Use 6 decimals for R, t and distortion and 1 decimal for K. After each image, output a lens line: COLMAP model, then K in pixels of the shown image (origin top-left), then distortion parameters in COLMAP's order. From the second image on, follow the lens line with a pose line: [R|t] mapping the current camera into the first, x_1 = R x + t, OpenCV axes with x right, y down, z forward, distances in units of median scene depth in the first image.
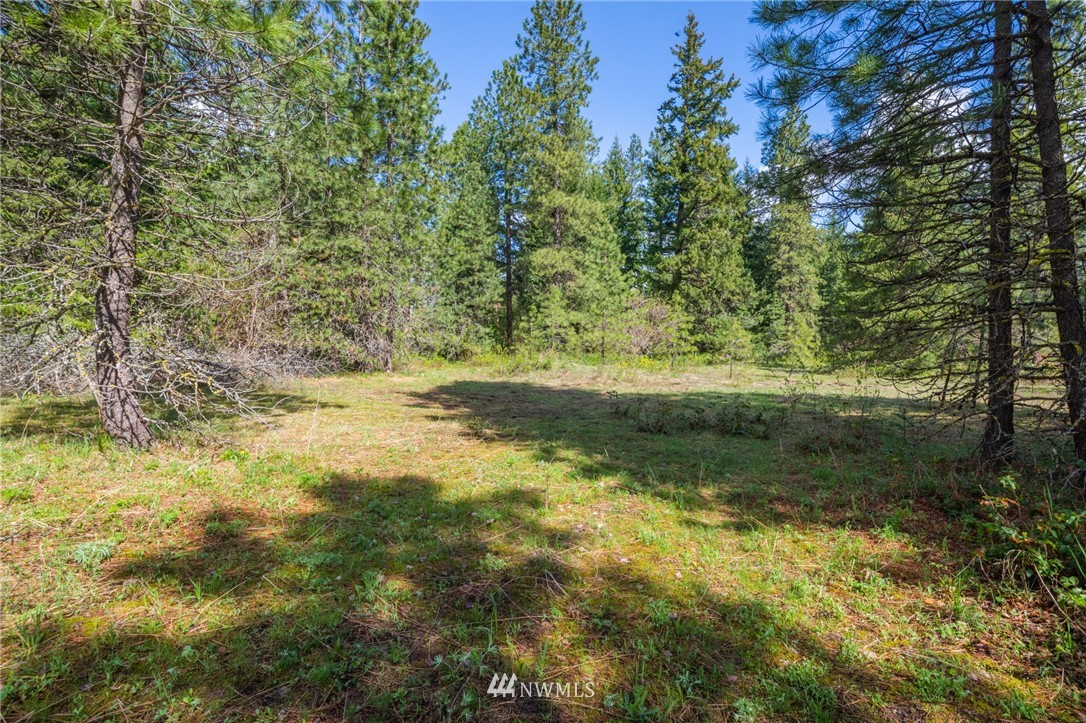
lens RADIAL K [[529.0, 0, 549.1], [0, 529.0, 362.9], [0, 0, 1]] dist [0.011553, -0.003986]
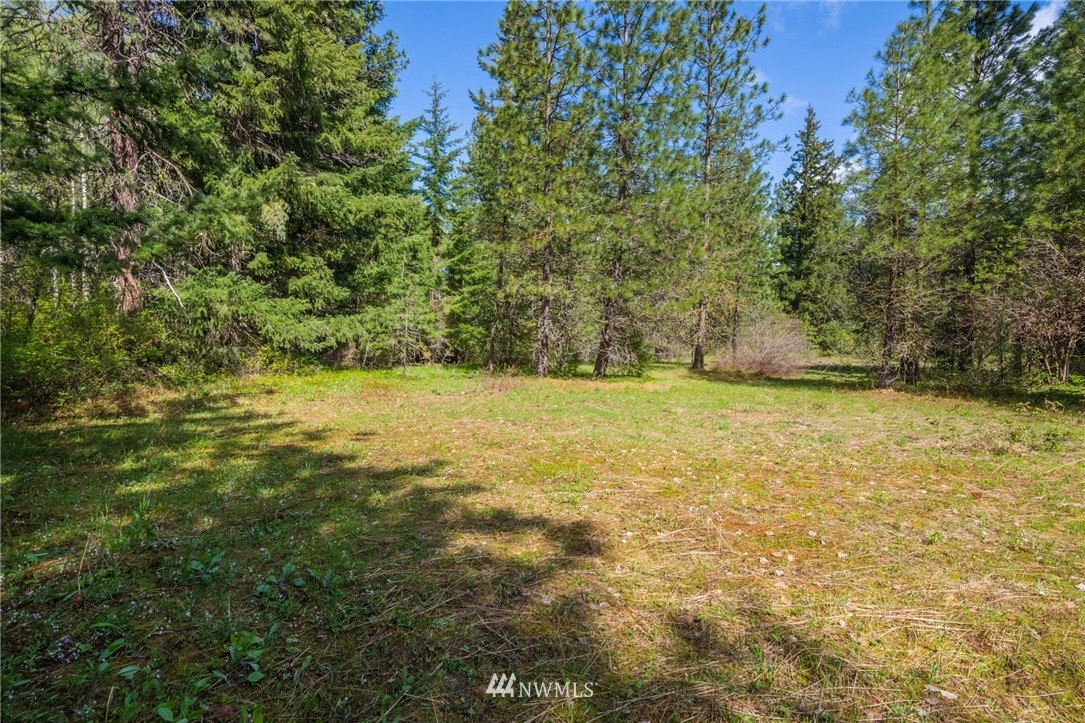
lens RADIAL K [[528.5, 0, 540.2], [0, 528.5, 365.2], [0, 0, 1]] dist [0.011553, -0.003986]
pose [[0.985795, 0.006590, -0.167824, -0.200918], [-0.004007, 0.999868, 0.015722, 0.006785], [0.167905, -0.014827, 0.985692, -0.524805]]
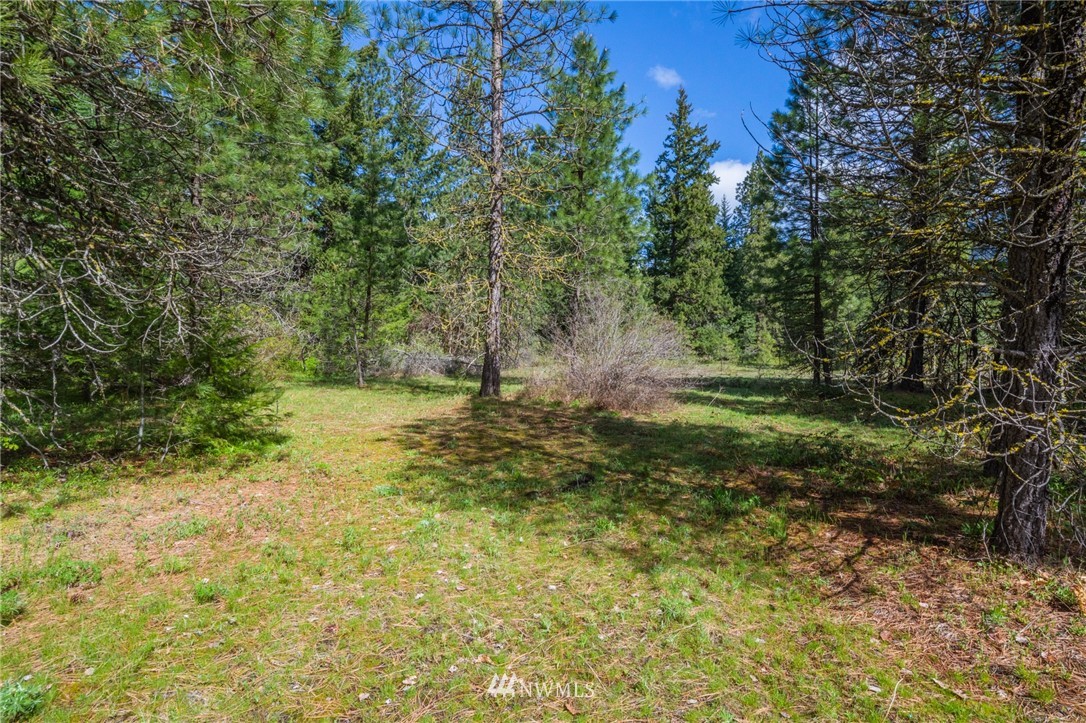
lens RADIAL K [[529.0, 0, 541.0], [0, 529.0, 362.3], [0, 0, 1]] dist [0.011553, -0.003986]
pose [[0.999355, -0.004086, 0.035686, -0.120622], [0.004136, 0.999991, -0.001340, 0.000323], [-0.035680, 0.001486, 0.999362, -0.263470]]
